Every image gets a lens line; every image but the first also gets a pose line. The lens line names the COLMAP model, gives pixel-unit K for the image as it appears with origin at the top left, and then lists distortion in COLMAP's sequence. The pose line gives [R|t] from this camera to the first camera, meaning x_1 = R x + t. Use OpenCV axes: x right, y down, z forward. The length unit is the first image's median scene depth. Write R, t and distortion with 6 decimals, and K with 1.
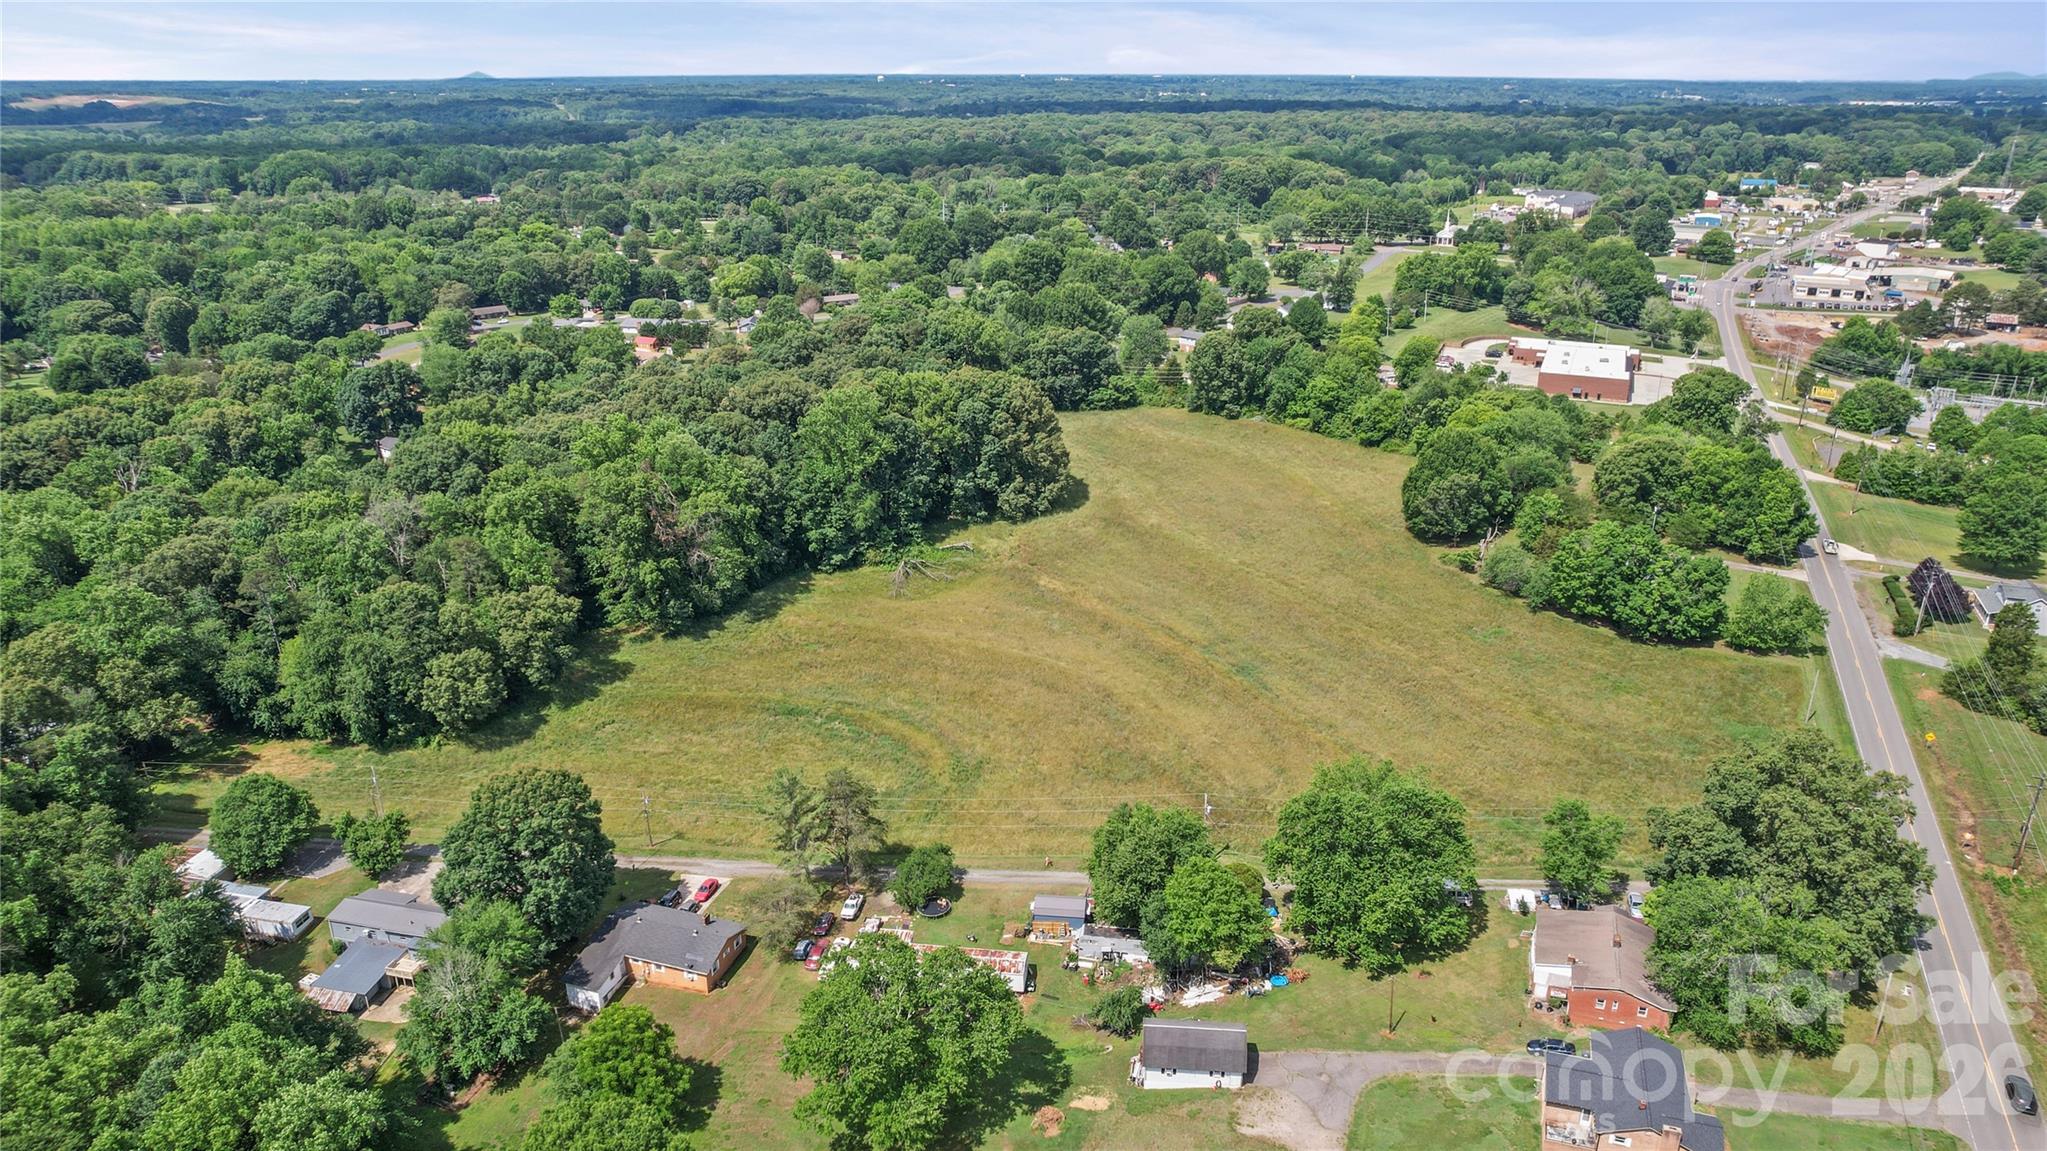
lens RADIAL K [[1457.3, 0, 1023.5], [0, 1457.3, 575.5], [0, 0, 1]] dist [-0.083295, 0.093448]
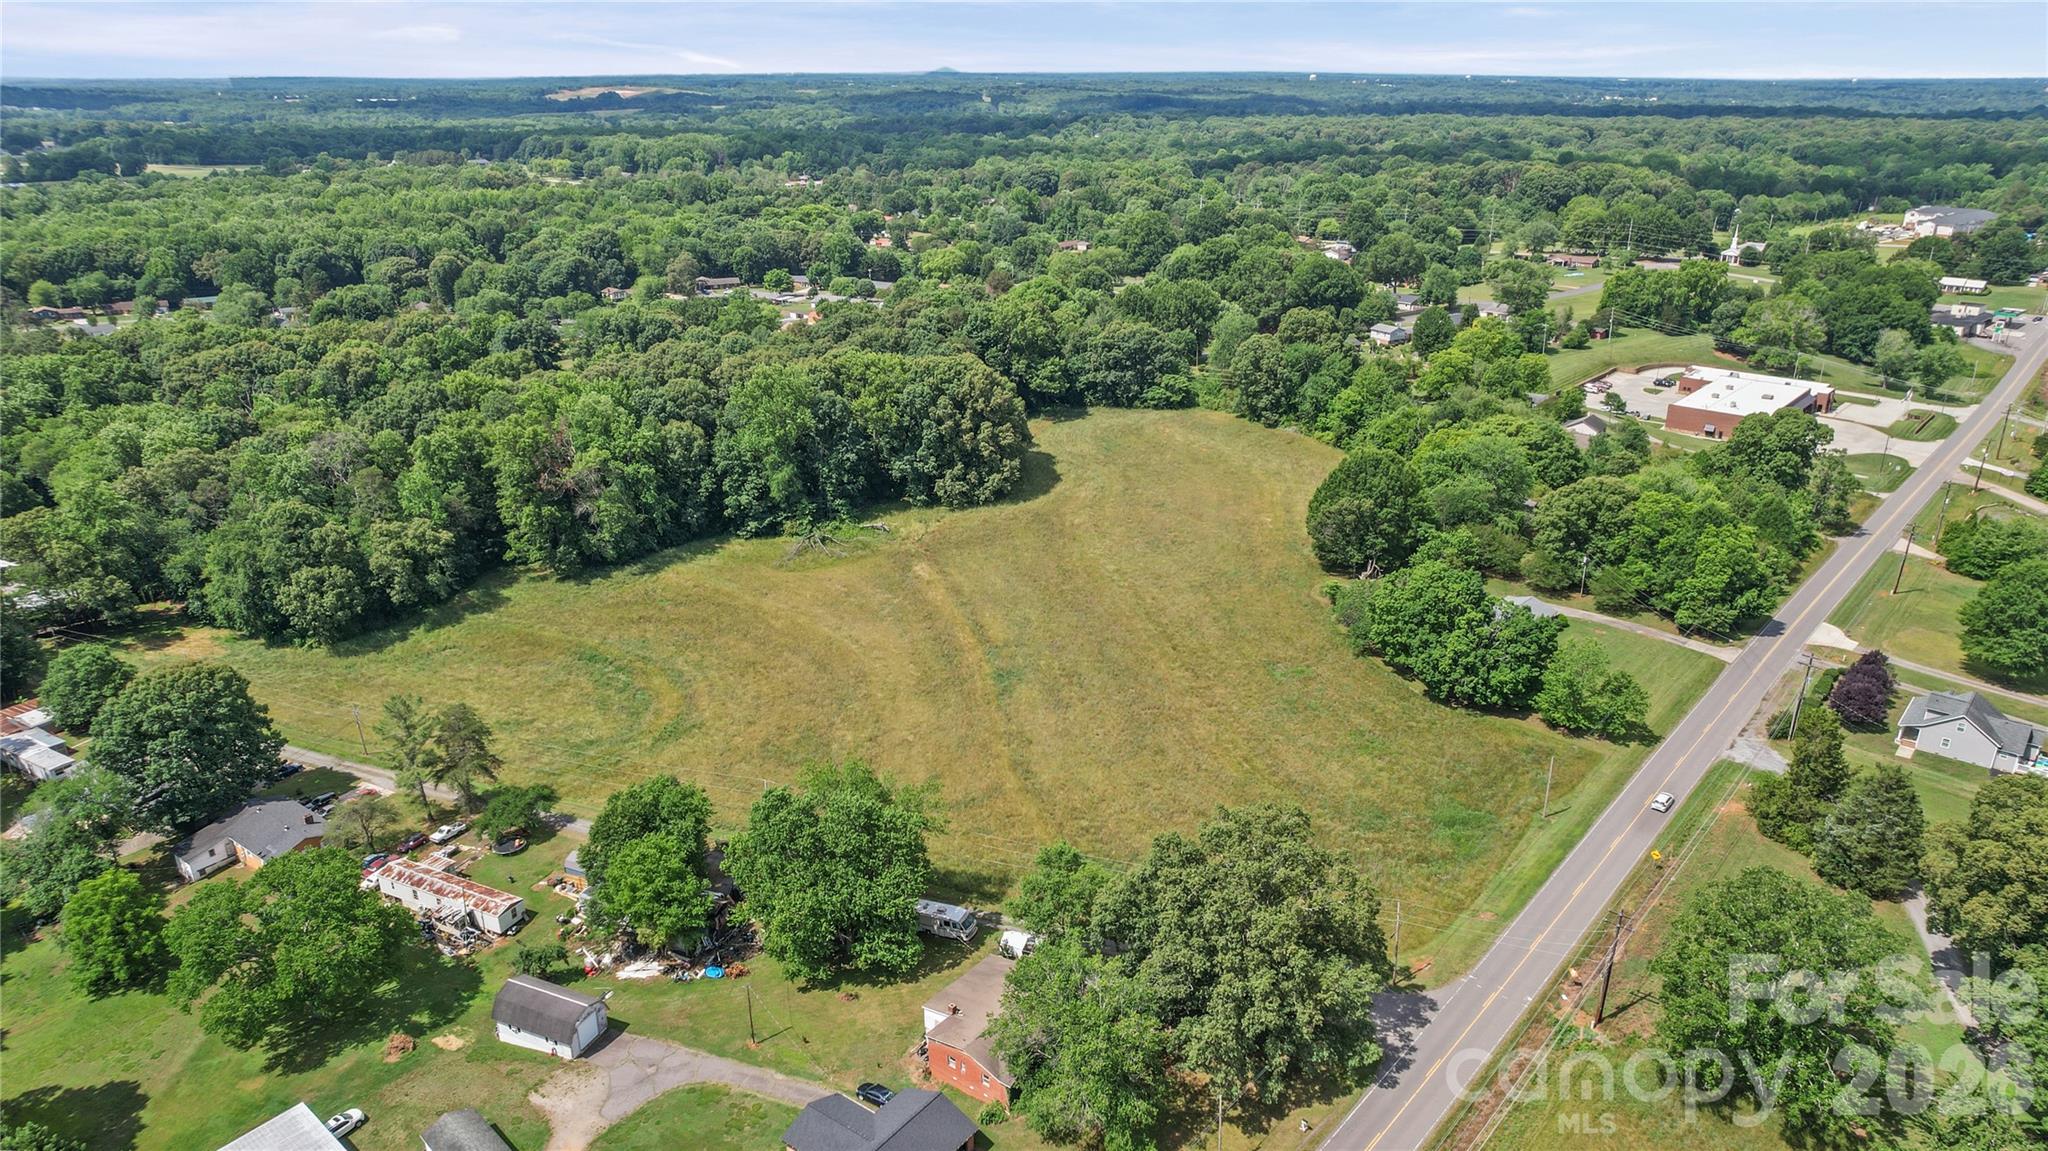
lens RADIAL K [[1444.6, 0, 1046.6], [0, 1444.6, 581.7], [0, 0, 1]] dist [-0.082802, 0.088368]
pose [[0.948105, 0.108695, -0.298802, 0.360102], [-0.106791, 0.994021, 0.022746, -0.016455], [0.299488, 0.010343, 0.954044, 0.074893]]
